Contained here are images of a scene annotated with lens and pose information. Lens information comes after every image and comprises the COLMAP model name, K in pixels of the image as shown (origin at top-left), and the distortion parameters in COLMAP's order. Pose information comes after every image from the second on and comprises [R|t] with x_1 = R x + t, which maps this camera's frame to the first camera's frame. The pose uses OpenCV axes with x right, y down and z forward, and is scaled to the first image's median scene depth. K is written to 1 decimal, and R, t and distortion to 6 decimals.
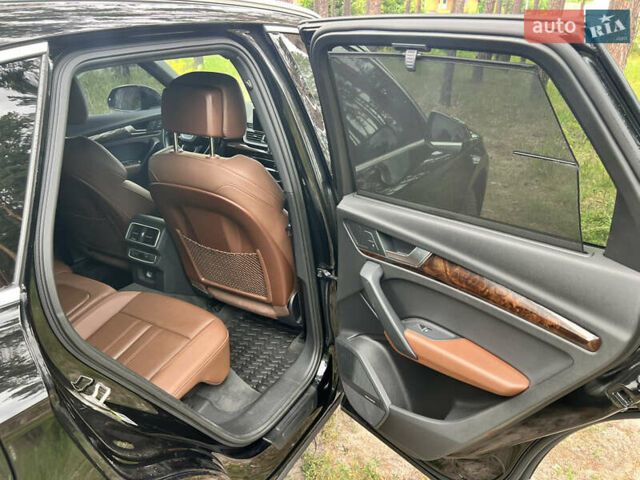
lens RADIAL K [[474.3, 0, 319.6], [0, 474.3, 232.9], [0, 0, 1]] dist [0.056692, -0.070049]
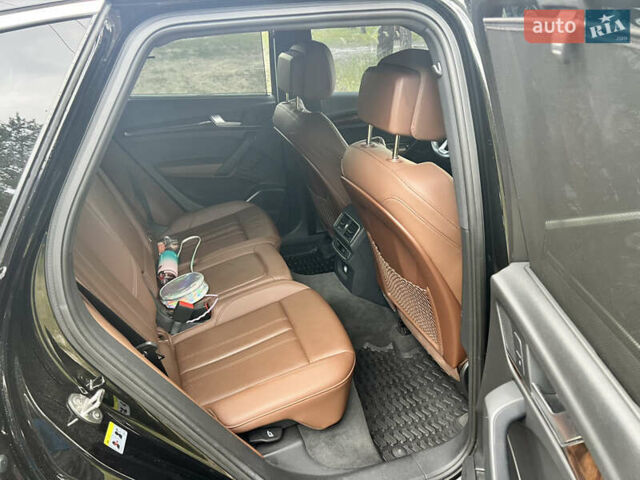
lens RADIAL K [[474.3, 0, 319.6], [0, 474.3, 232.9], [0, 0, 1]] dist [0.056692, -0.070049]
pose [[0.748047, 0.261943, -0.609763, 0.199849], [-0.232301, 0.964032, 0.129146, -0.116676], [0.621660, 0.045041, 0.781991, 0.315458]]
